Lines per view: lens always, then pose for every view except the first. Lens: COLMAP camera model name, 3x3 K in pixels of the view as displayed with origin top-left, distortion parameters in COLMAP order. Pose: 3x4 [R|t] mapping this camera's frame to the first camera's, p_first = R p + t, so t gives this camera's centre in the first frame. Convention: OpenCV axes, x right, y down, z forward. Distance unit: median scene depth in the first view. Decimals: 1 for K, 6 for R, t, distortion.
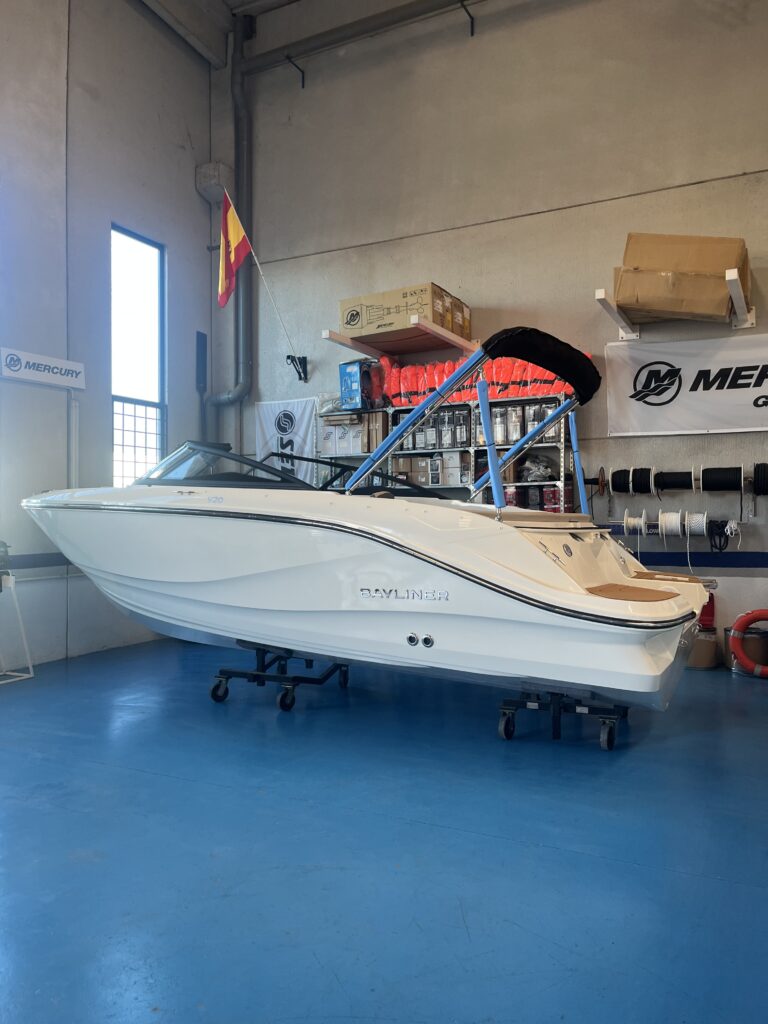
lens RADIAL K [[776.1, 0, 390.3], [0, 776.1, 507.7], [0, 0, 1]] dist [0.071042, -0.098565]
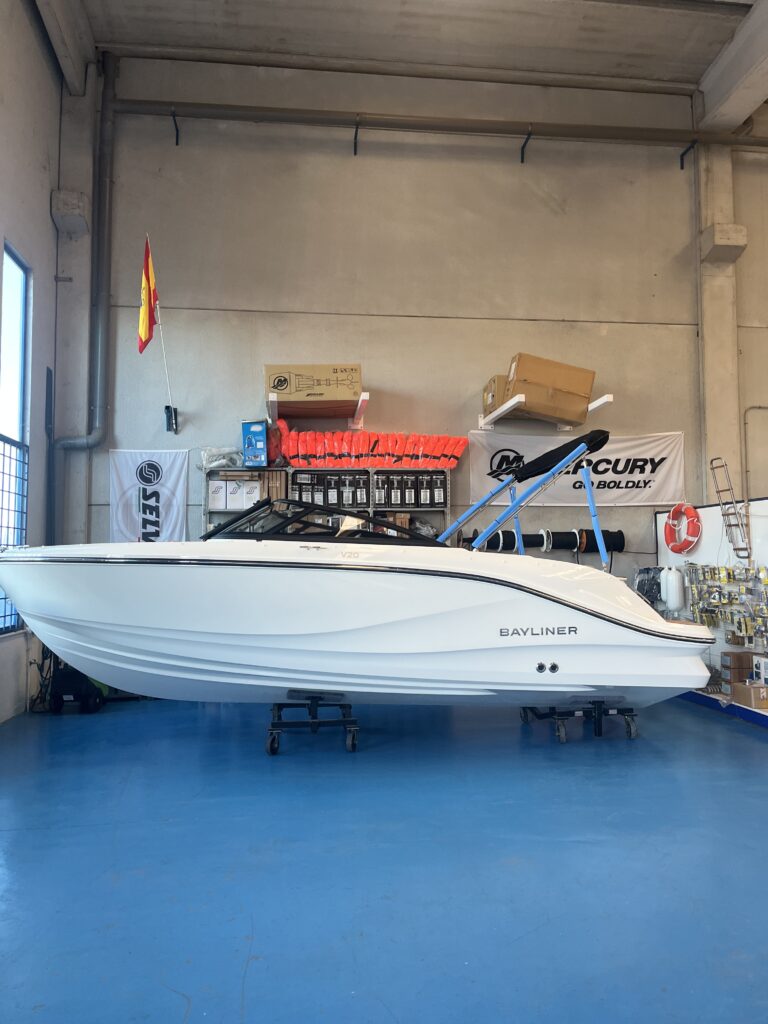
lens RADIAL K [[776.1, 0, 387.1], [0, 776.1, 509.3], [0, 0, 1]] dist [0.071042, -0.098565]
pose [[0.826740, 0.036888, 0.561374, -0.526782], [0.000316, 0.997817, -0.066033, -0.001252], [-0.562584, 0.054769, 0.824924, 0.050472]]
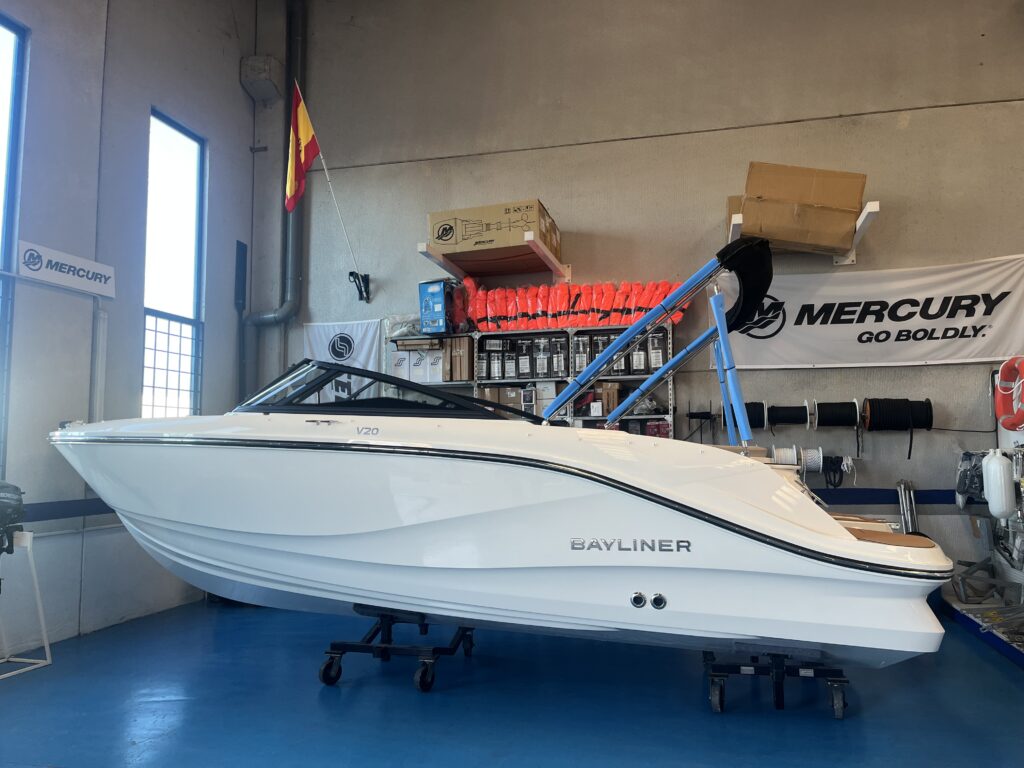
lens RADIAL K [[776.1, 0, 515.6], [0, 776.1, 385.3], [0, 0, 1]] dist [0.071042, -0.098565]
pose [[0.974432, 0.017482, 0.224001, -0.170550], [-0.000056, 0.996987, -0.077565, 0.003445], [-0.224682, 0.075569, 0.971497, 0.119211]]
